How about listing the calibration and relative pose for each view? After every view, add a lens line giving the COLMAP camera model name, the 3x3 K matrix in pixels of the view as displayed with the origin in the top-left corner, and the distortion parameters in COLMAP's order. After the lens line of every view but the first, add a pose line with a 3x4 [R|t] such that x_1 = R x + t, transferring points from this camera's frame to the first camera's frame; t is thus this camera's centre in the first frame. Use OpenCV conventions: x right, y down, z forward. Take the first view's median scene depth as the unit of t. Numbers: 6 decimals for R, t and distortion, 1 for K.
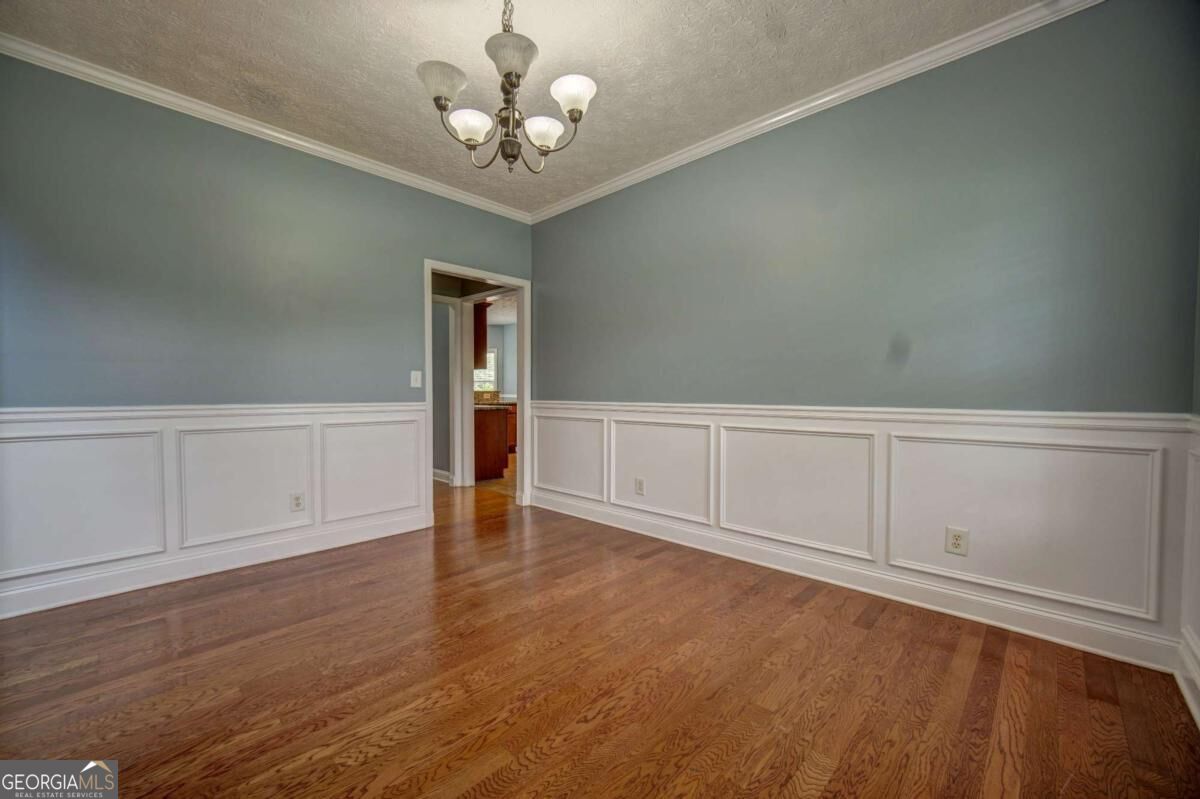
lens RADIAL K [[477.5, 0, 598.1], [0, 477.5, 403.5], [0, 0, 1]] dist [-0.000496, -0.000048]
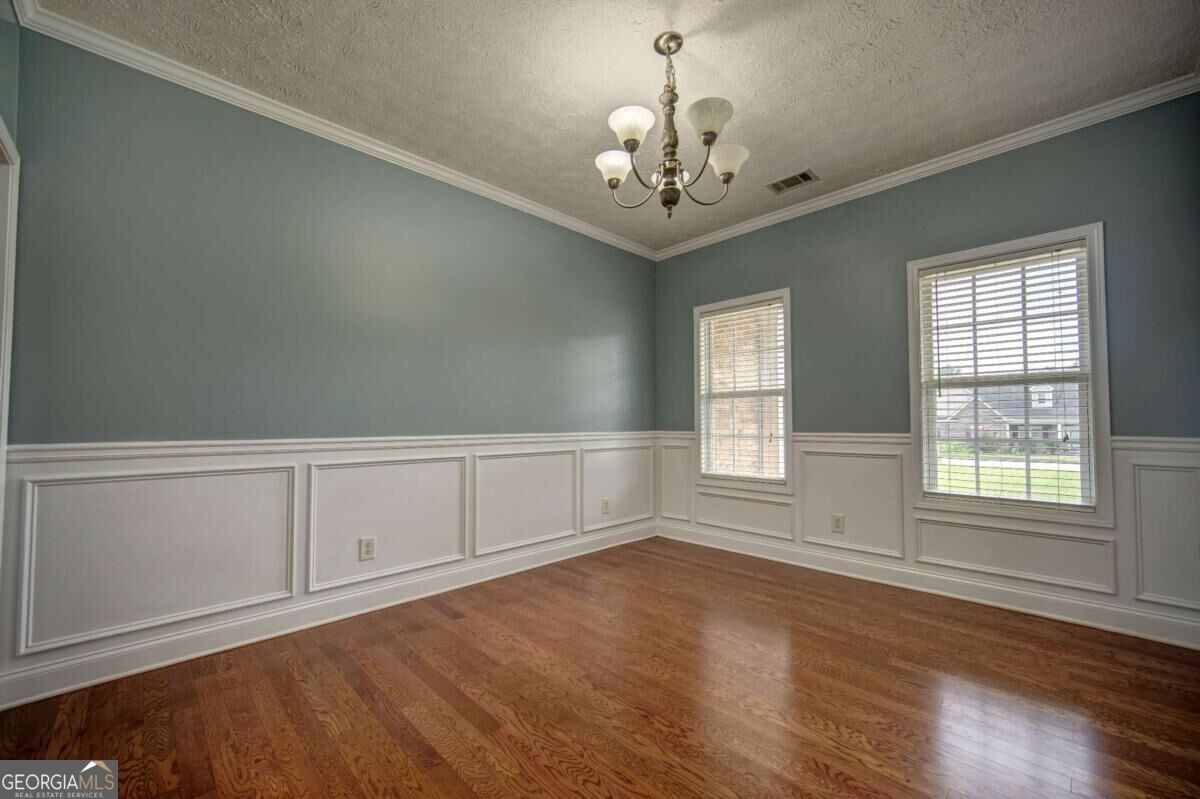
lens RADIAL K [[473.7, 0, 603.8], [0, 473.7, 407.1], [0, 0, 1]] dist [-0.001978, -0.000293]
pose [[0.027479, 0.032104, 0.999107, -1.080757], [0.025124, 0.999146, -0.032796, -0.024643], [-0.999307, 0.026003, 0.026649, 0.995848]]
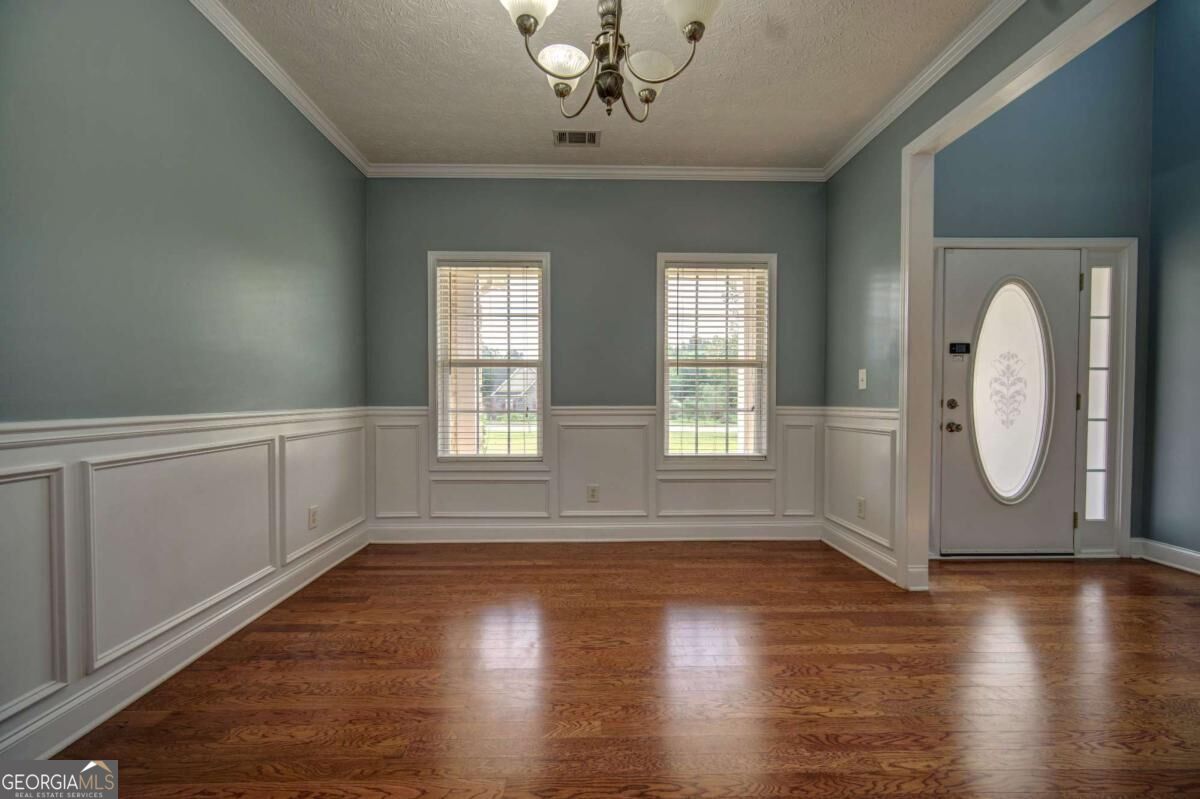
lens RADIAL K [[472.8, 0, 599.4], [0, 472.8, 406.0], [0, 0, 1]] dist [0.000193, -0.000107]
pose [[-0.706734, -0.015753, 0.707304, -0.639455], [0.014521, 0.999218, 0.036764, -0.030284], [-0.707331, 0.036253, -0.705952, 1.387308]]
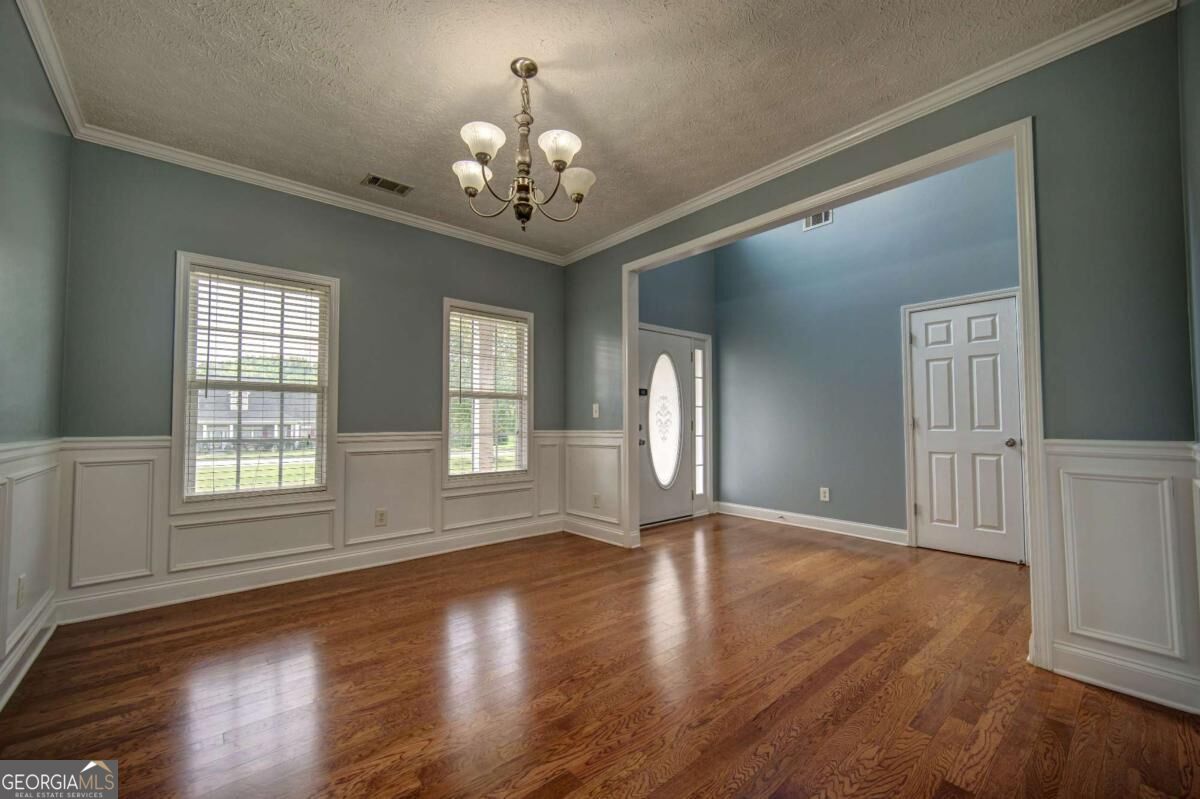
lens RADIAL K [[472.8, 0, 599.4], [0, 472.8, 406.0], [0, 0, 1]] dist [0.000193, -0.000107]
pose [[-0.994988, 0.003460, 0.099936, -0.418637], [0.002335, 0.999933, -0.011370, -0.044205], [-0.099968, -0.011080, -0.994929, 1.852016]]
